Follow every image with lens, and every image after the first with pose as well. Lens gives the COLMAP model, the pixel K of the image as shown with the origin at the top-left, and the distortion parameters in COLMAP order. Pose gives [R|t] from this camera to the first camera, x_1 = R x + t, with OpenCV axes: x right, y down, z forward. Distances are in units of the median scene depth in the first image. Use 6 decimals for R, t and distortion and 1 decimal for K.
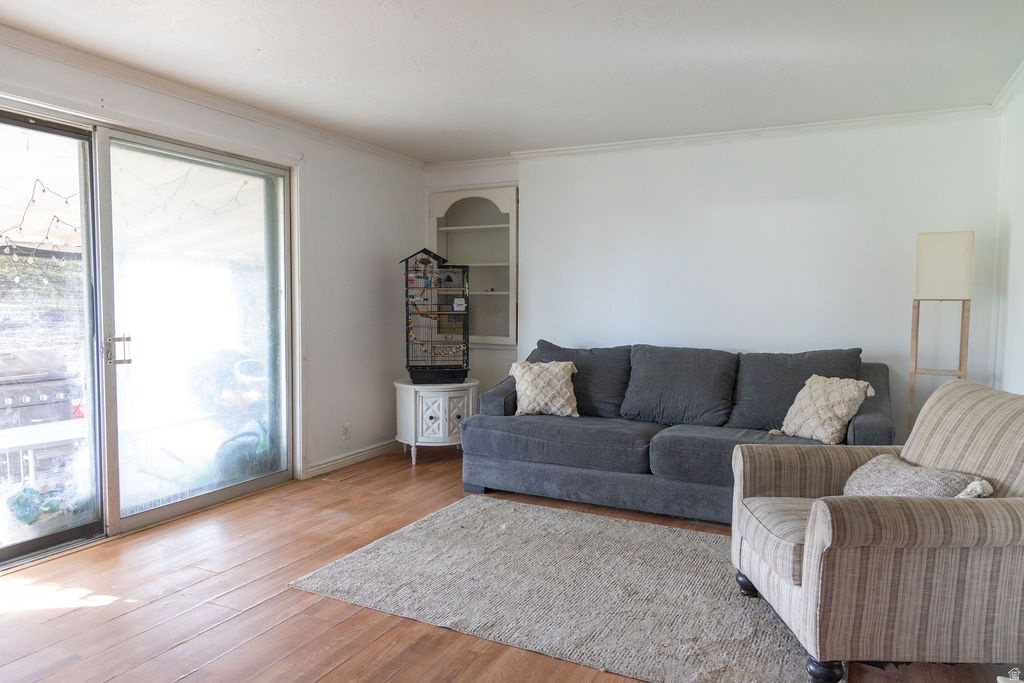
lens RADIAL K [[713.1, 0, 512.0], [0, 713.1, 341.5], [0, 0, 1]] dist [0.008007, 0.003001]
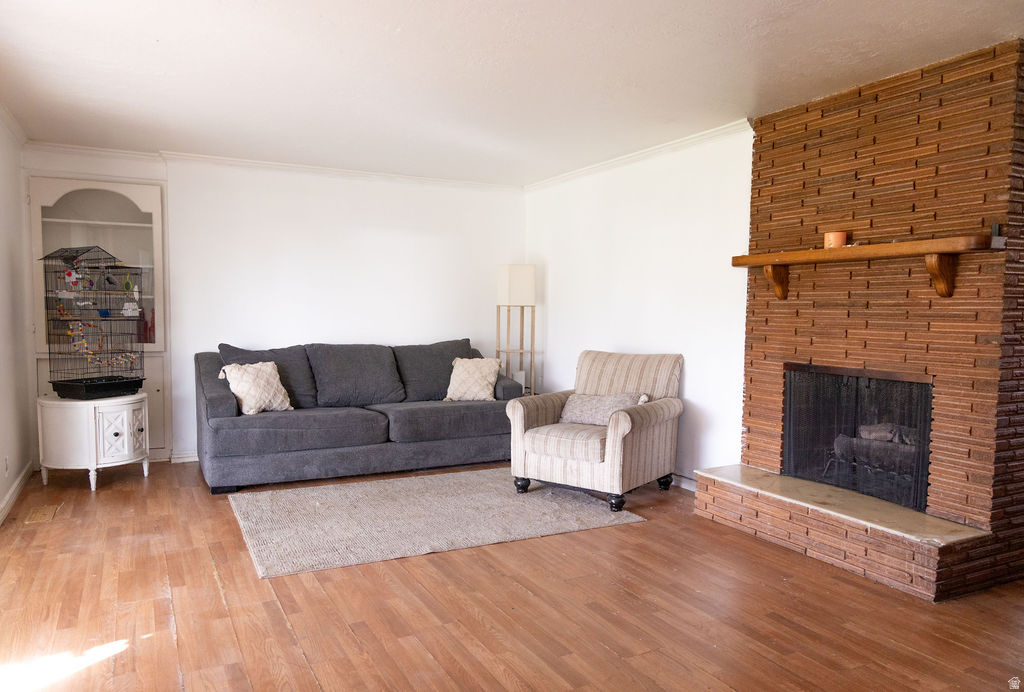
lens RADIAL K [[716.9, 0, 558.9], [0, 716.9, 348.7], [0, 0, 1]] dist [-0.001853, -0.000917]
pose [[0.551277, -0.048534, 0.832909, -0.660172], [0.042211, 0.998651, 0.030254, -0.006592], [-0.833254, 0.018479, 0.552582, 0.032873]]
